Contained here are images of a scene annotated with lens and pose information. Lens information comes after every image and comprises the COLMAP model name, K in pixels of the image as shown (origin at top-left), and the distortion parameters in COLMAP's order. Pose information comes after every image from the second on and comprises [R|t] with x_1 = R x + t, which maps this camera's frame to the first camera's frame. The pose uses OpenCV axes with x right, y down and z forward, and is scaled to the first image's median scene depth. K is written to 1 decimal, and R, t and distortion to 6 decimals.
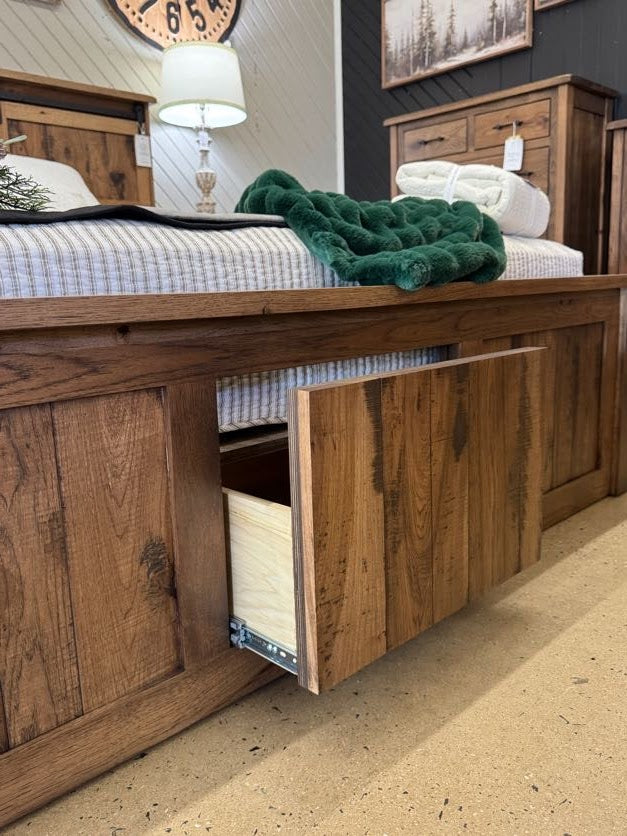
lens RADIAL K [[730.4, 0, 313.5], [0, 730.4, 421.0], [0, 0, 1]] dist [0.015717, -0.047651]
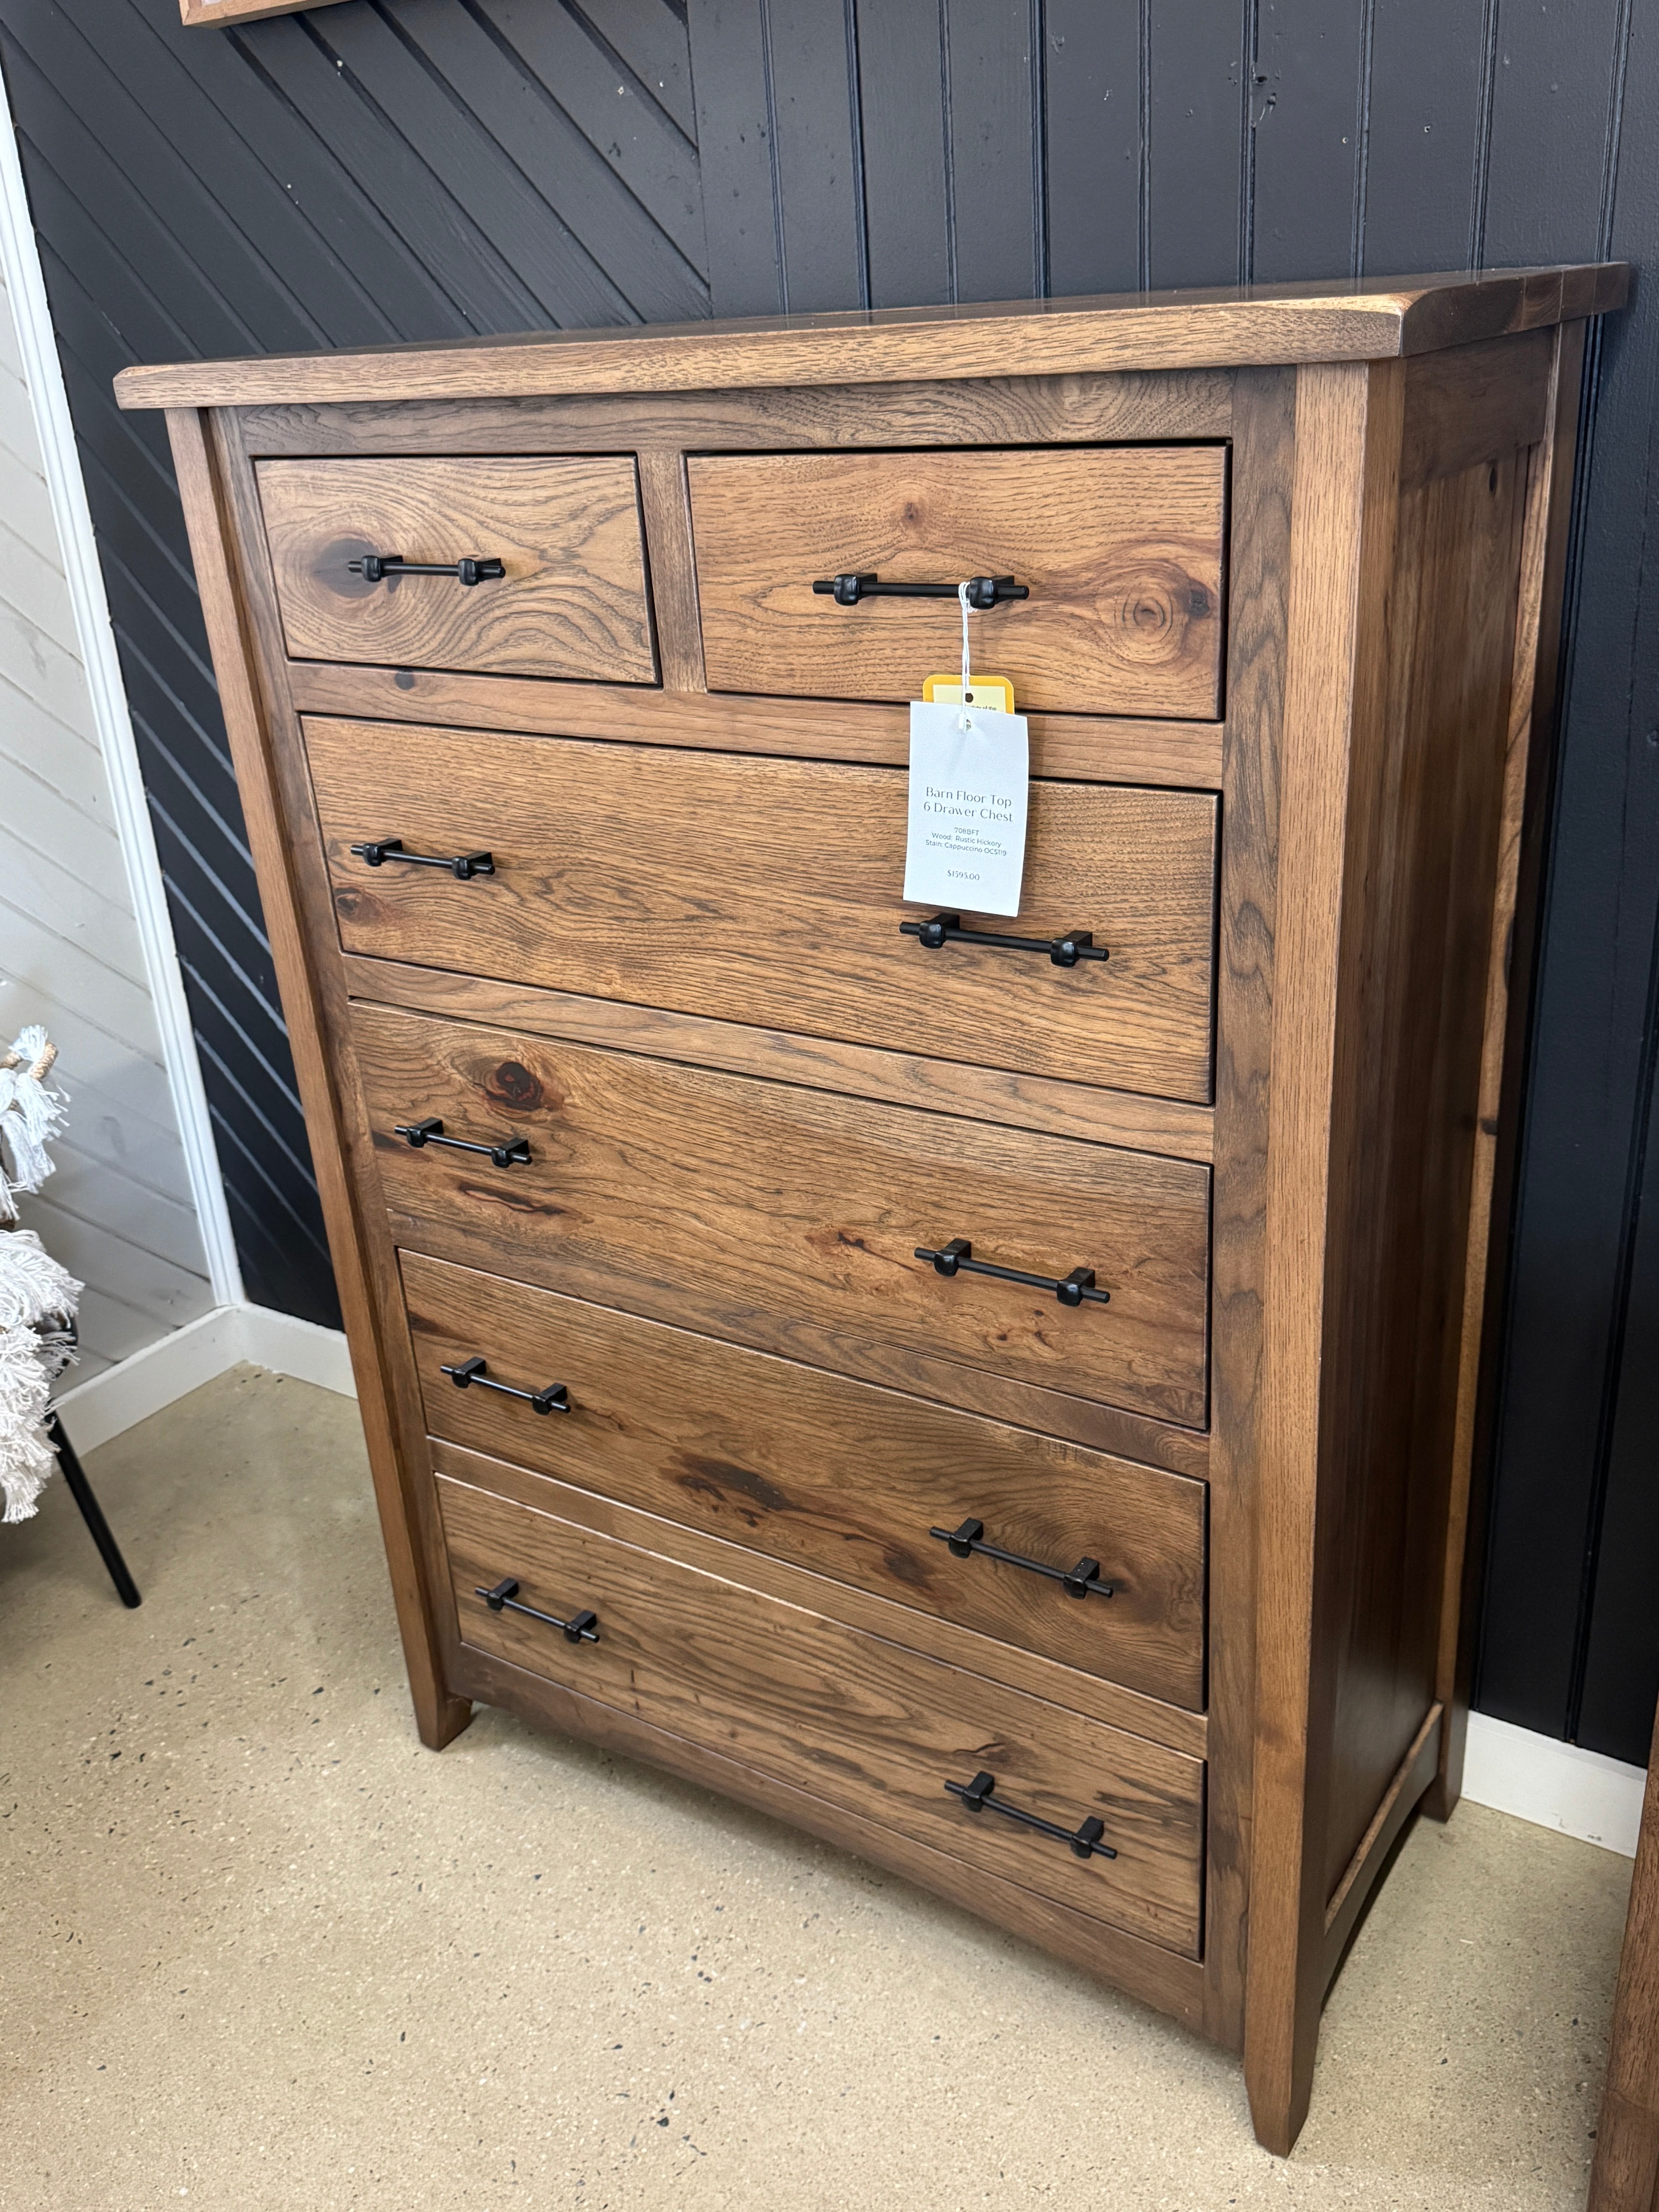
lens RADIAL K [[1932.7, 0, 833.2], [0, 1932.7, 1099.8], [0, 0, 1]] dist [0.015717, -0.047651]
pose [[0.979830, -0.098079, 0.174111, 0.176497], [0.058284, 0.973651, 0.220468, -0.388061], [-0.191147, -0.205873, 0.959729, 0.631177]]
